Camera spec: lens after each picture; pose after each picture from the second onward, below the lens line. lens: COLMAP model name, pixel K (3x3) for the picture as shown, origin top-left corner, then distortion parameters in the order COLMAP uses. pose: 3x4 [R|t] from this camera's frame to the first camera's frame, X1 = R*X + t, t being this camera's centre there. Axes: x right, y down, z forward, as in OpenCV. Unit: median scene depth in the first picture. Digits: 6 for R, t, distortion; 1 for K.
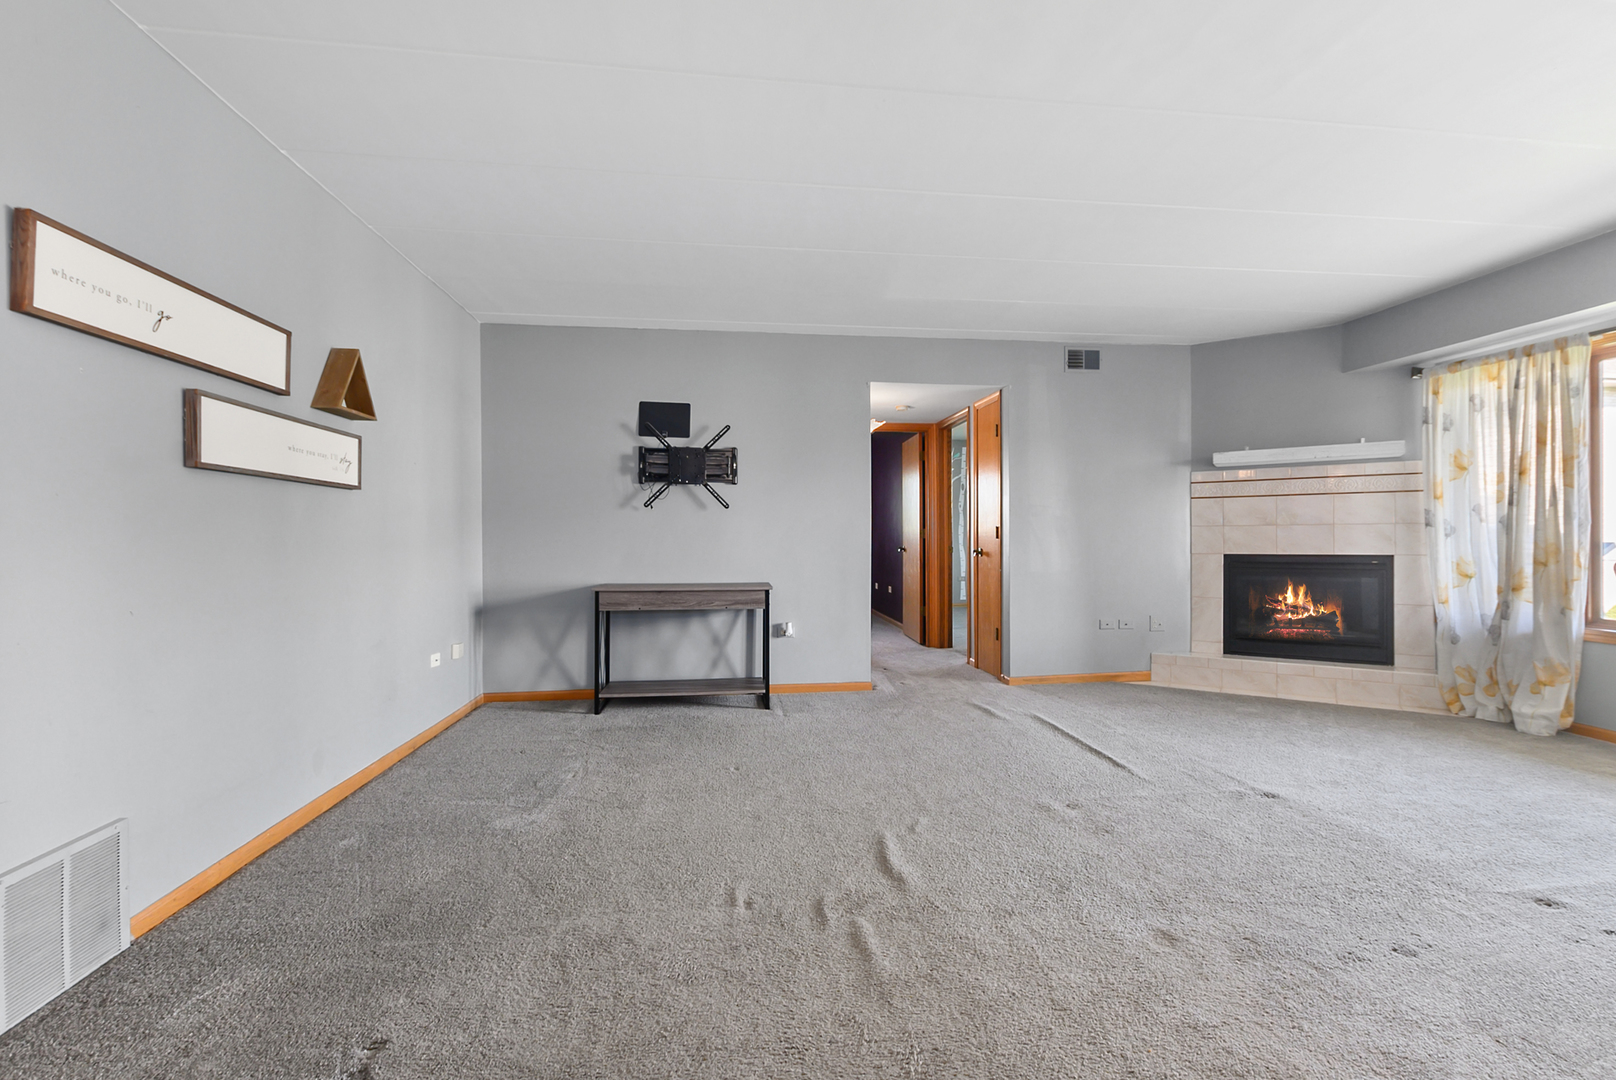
lens RADIAL K [[711.5, 0, 813.9], [0, 711.5, 533.1], [0, 0, 1]] dist [0.002664, -0.000318]
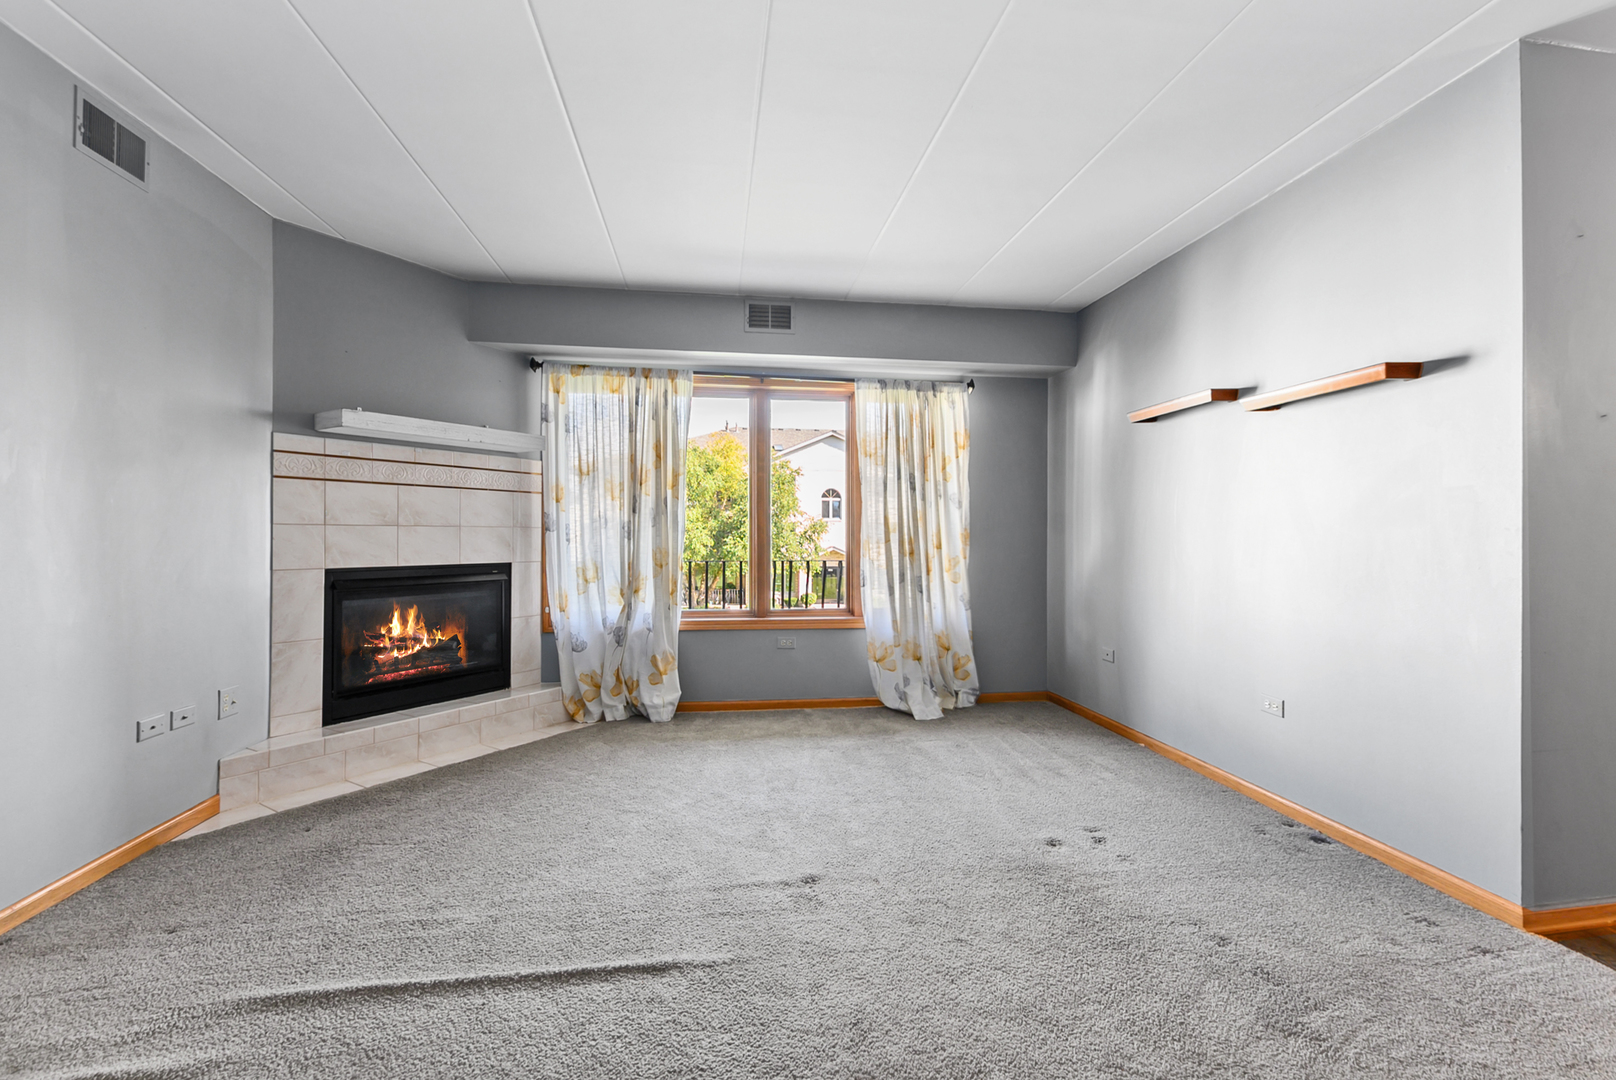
lens RADIAL K [[711.5, 0, 813.9], [0, 711.5, 533.1], [0, 0, 1]] dist [0.002664, -0.000318]
pose [[-0.024224, 0.013197, 0.999619, -0.086132], [-0.005133, 0.999898, -0.013325, 0.004028], [-0.999693, -0.005454, -0.024154, 0.678151]]
